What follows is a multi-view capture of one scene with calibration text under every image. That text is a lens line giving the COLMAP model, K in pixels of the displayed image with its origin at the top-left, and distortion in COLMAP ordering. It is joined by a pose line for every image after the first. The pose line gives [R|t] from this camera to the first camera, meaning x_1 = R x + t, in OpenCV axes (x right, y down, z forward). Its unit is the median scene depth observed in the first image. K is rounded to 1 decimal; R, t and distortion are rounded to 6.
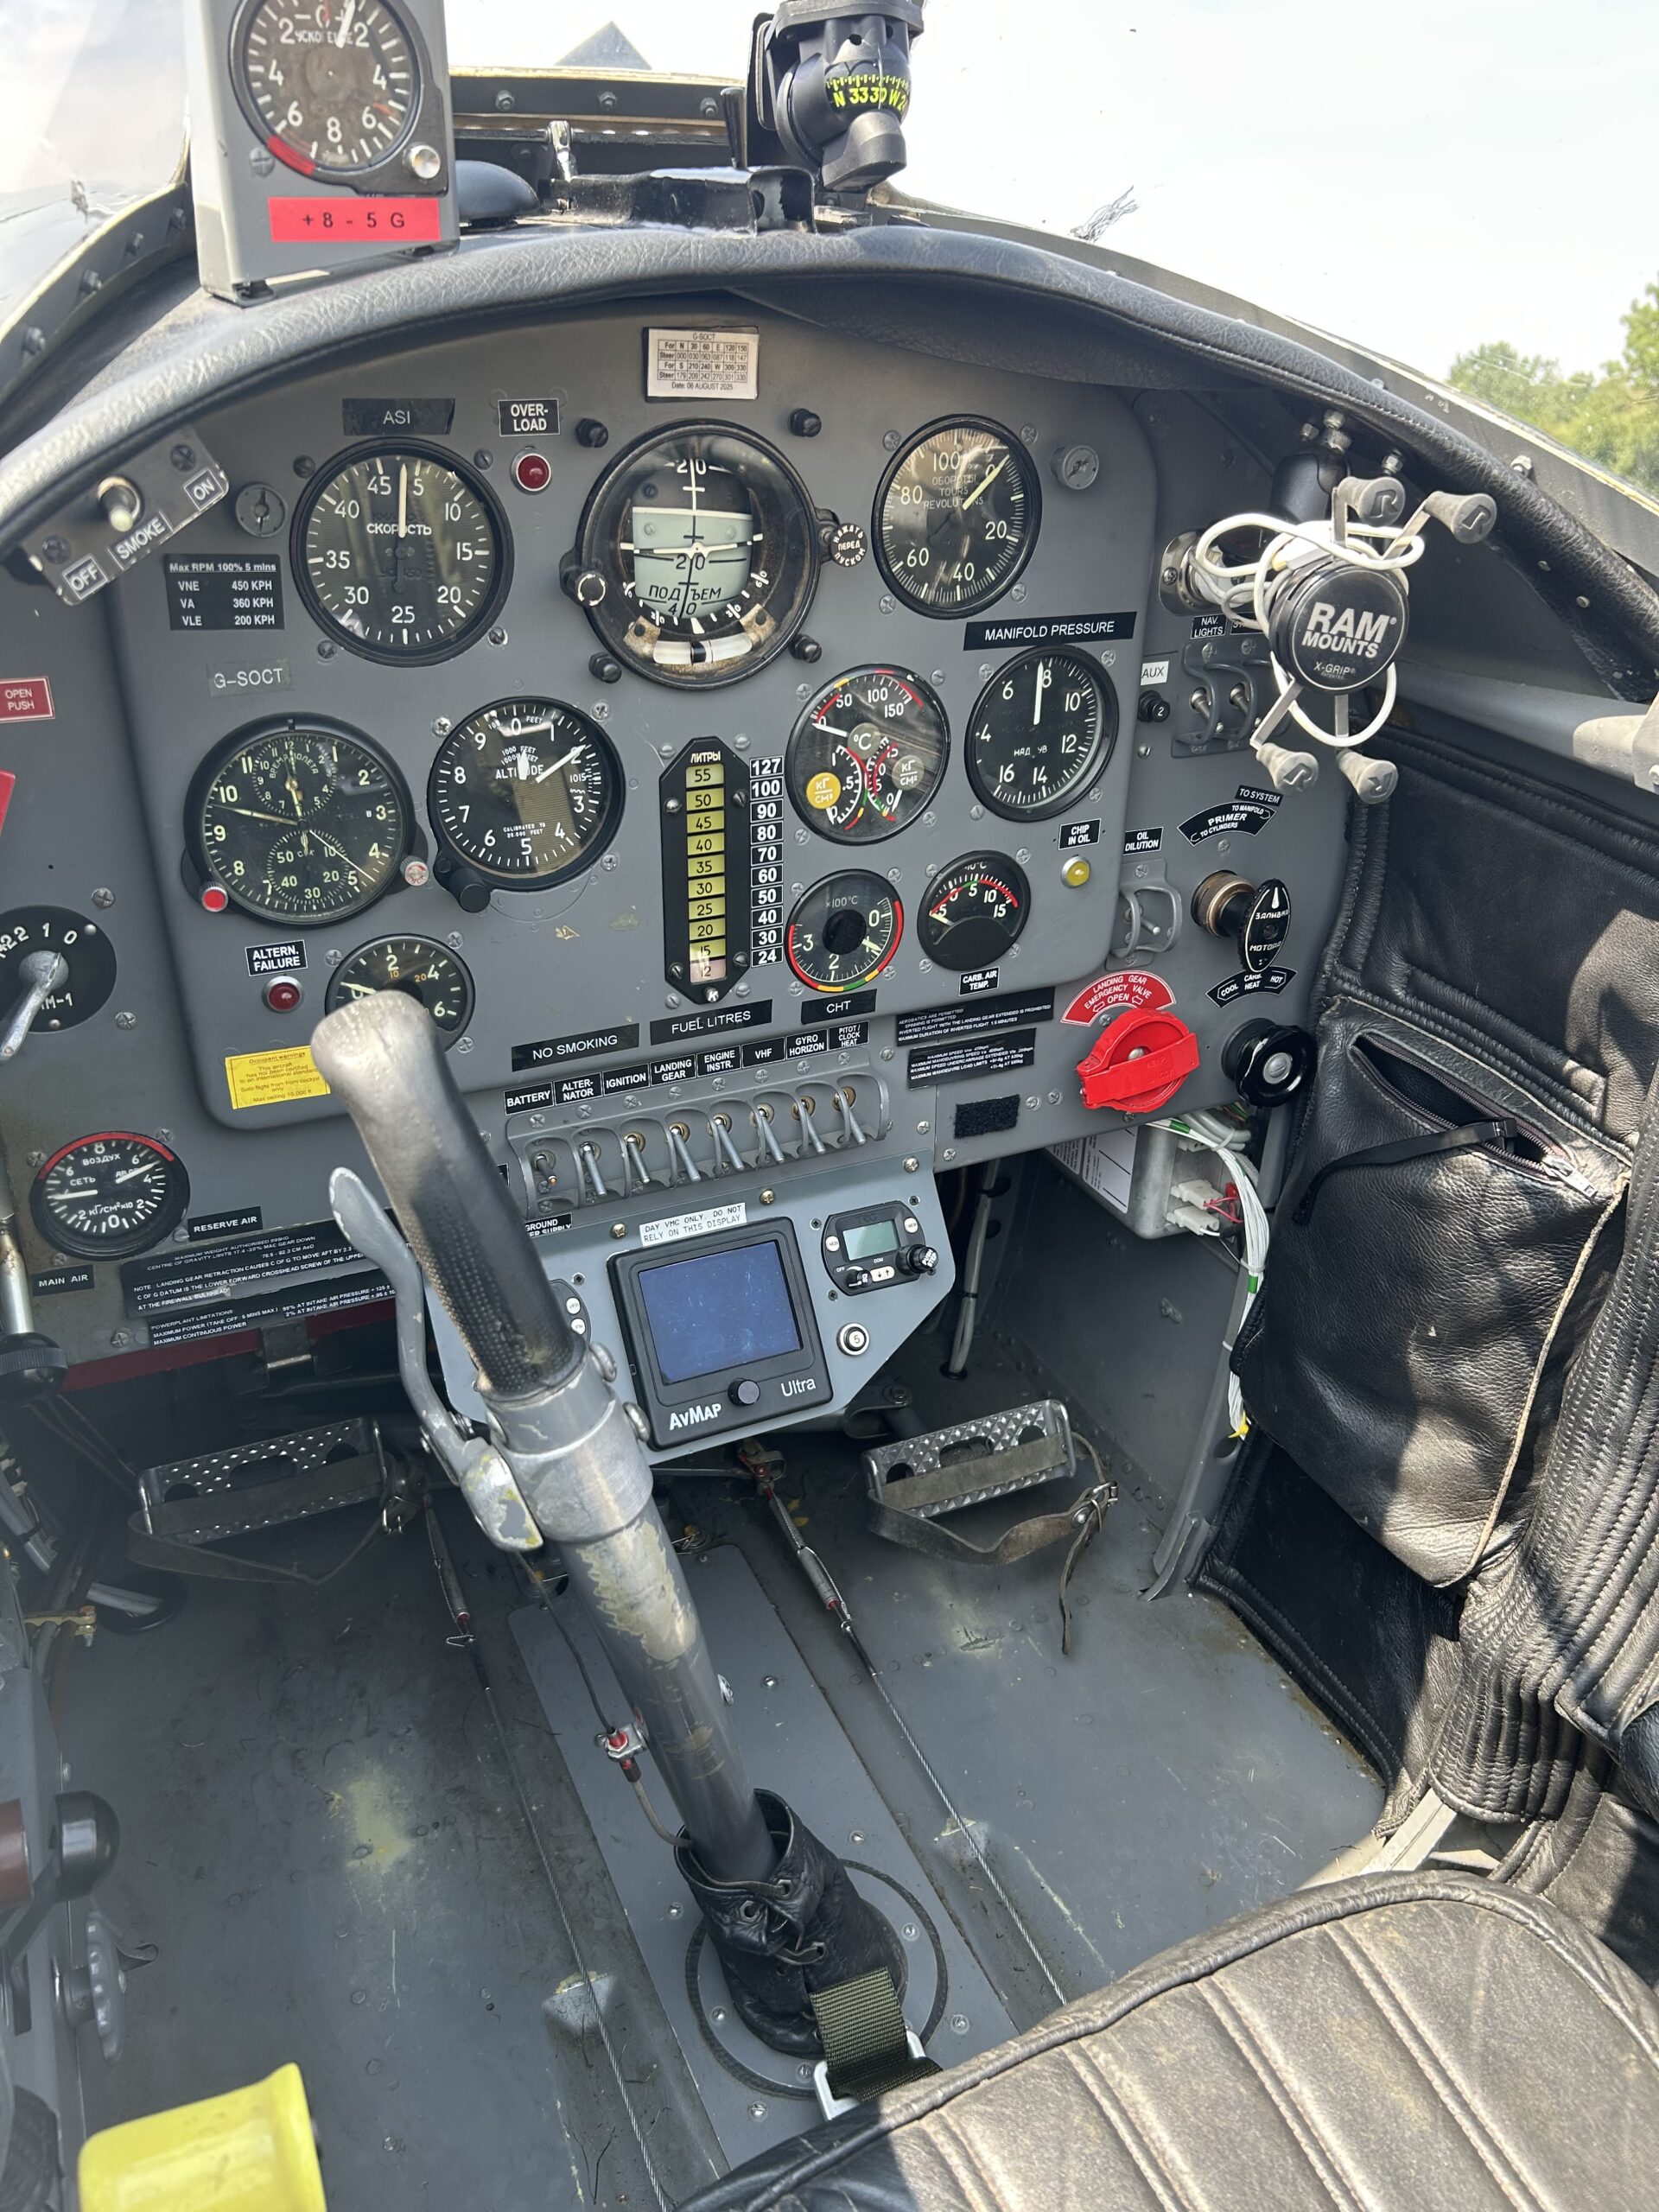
lens RADIAL K [[1670.6, 0, 826.4], [0, 1670.6, 1122.2], [0, 0, 1]] dist [0.037510, -0.054736]
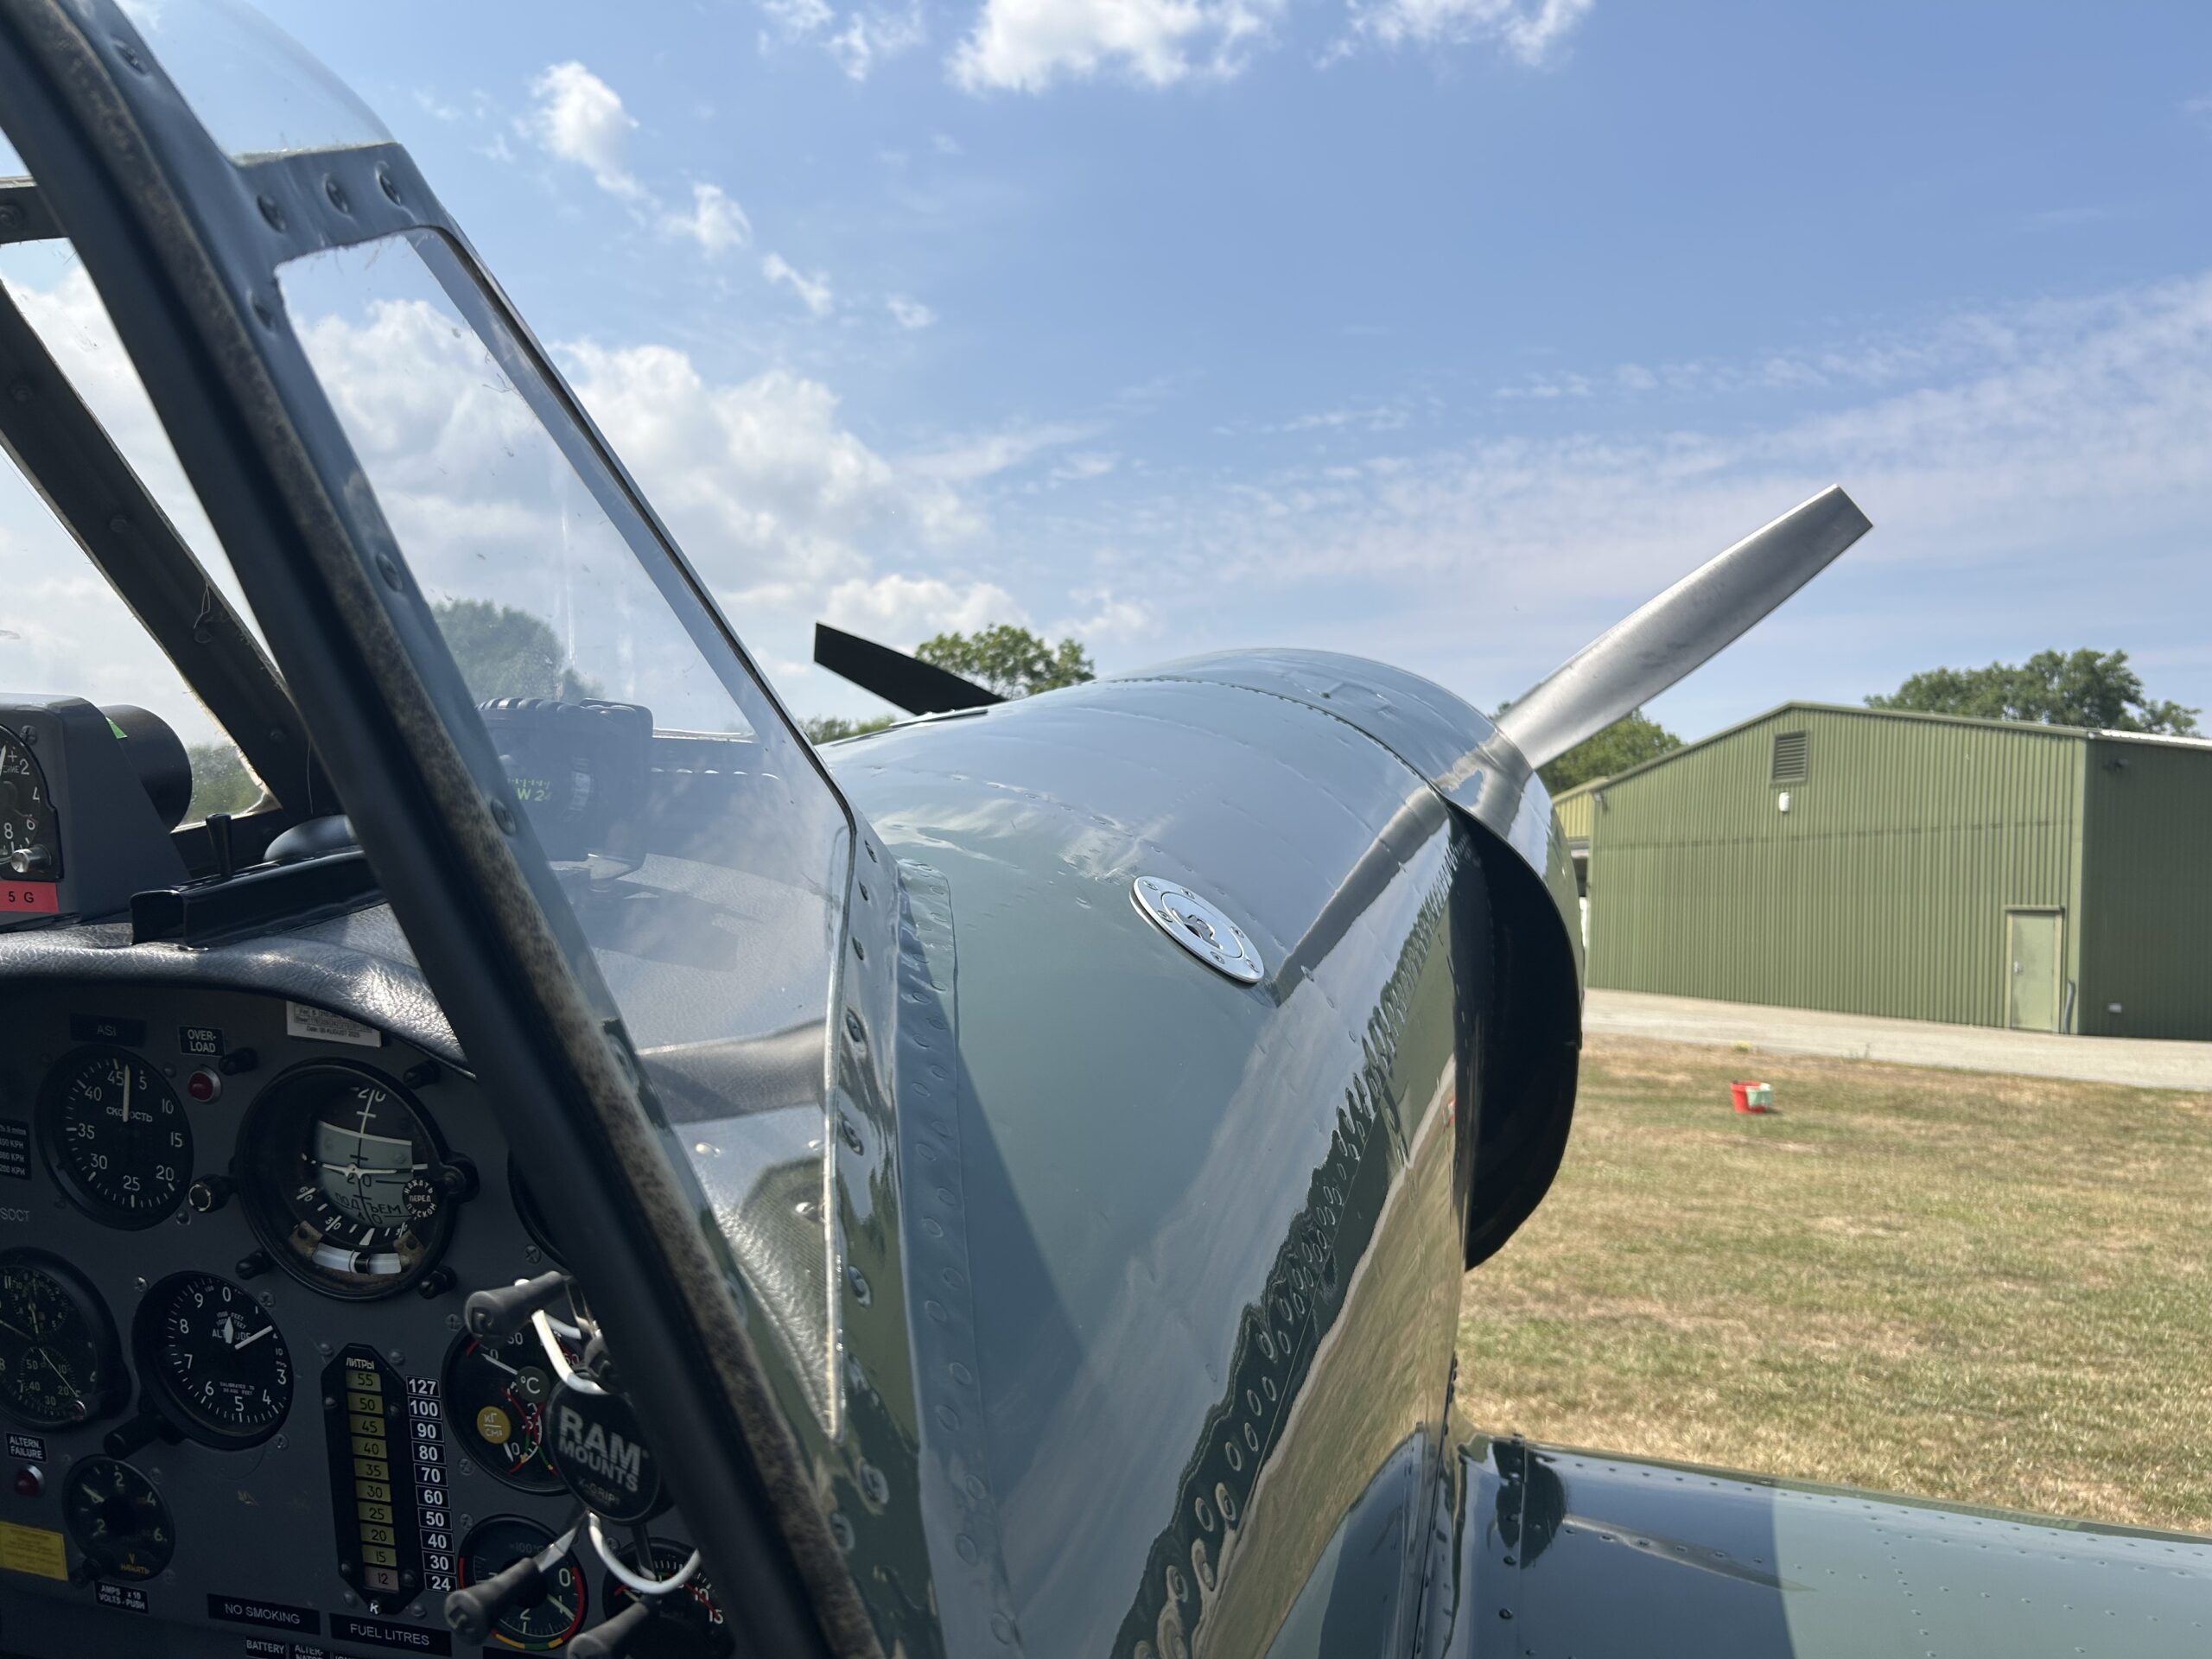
lens RADIAL K [[1670.6, 0, 1108.3], [0, 1670.6, 856.5], [0, 0, 1]] dist [0.037510, -0.054736]
pose [[0.785763, 0.083900, -0.612811, 0.874167], [-0.287363, 0.926859, -0.241569, -0.391077], [0.547721, 0.365915, 0.752401, 0.395006]]
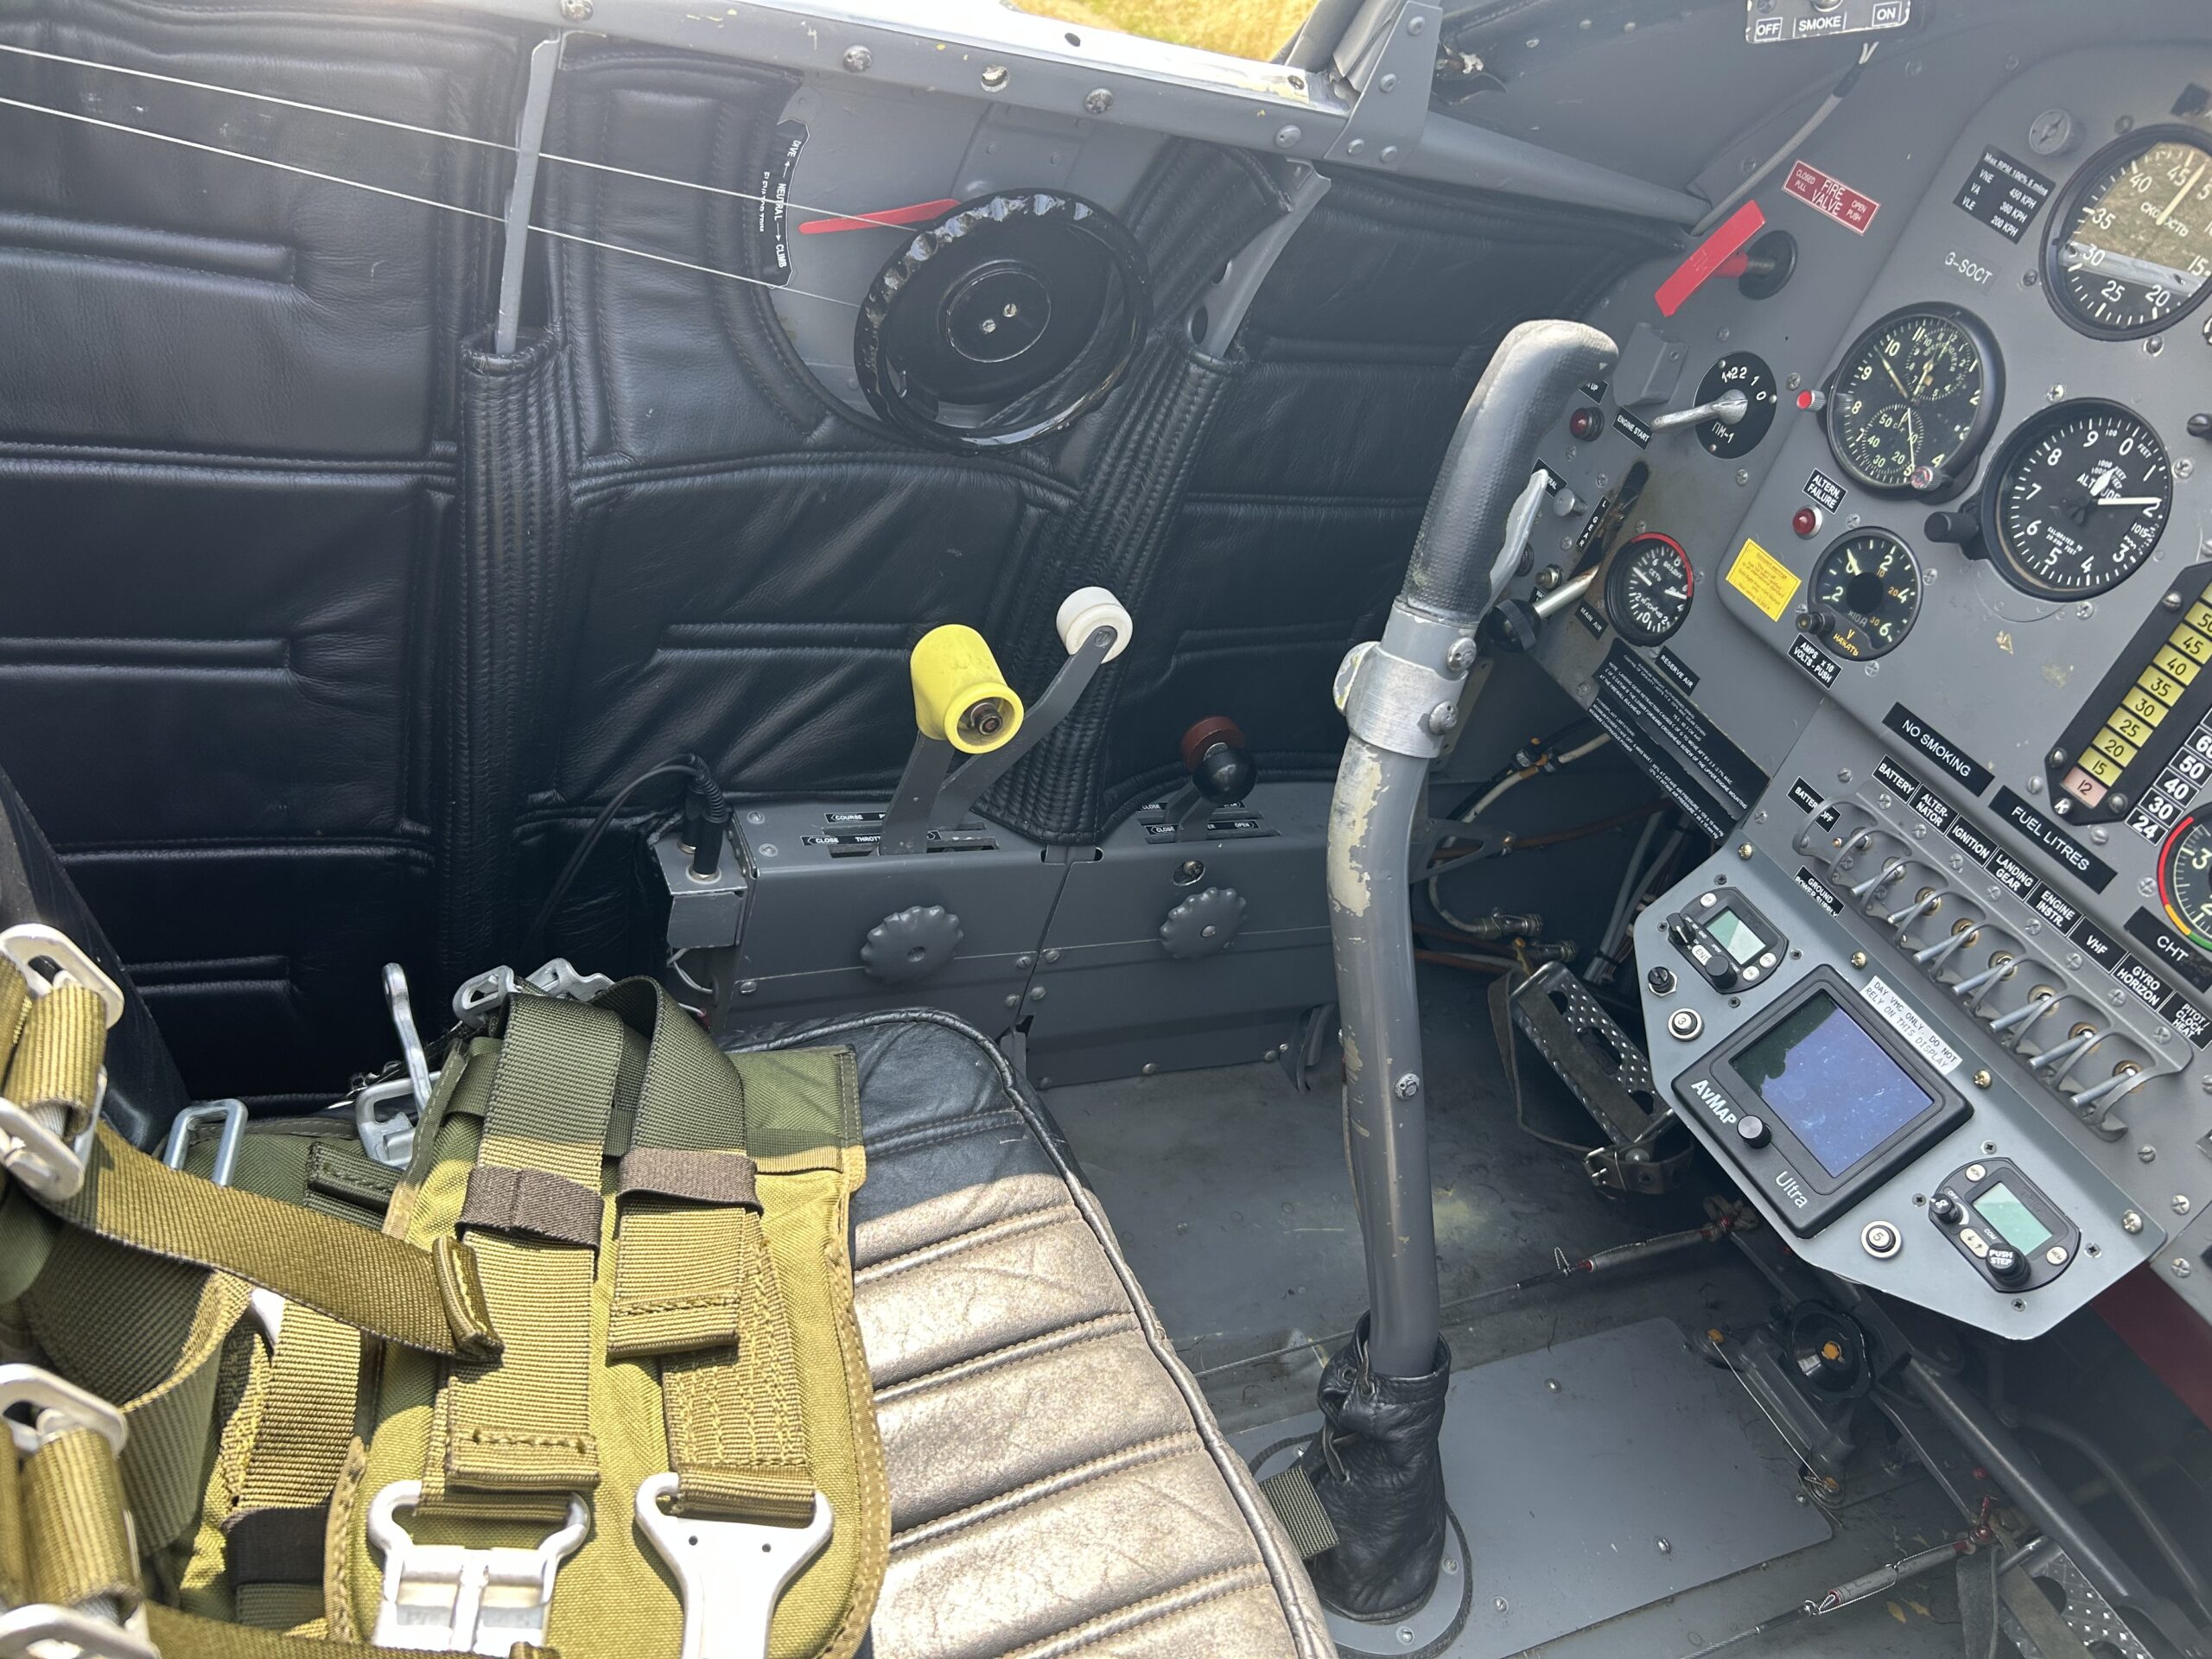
lens RADIAL K [[1670.3, 0, 1088.2], [0, 1670.3, 834.1], [0, 0, 1]] dist [0.028396, -0.049488]
pose [[0.003298, 0.581543, -0.813509, 0.749587], [-0.704419, 0.578767, 0.410880, -0.075249], [0.709777, 0.571696, 0.411558, 0.277075]]
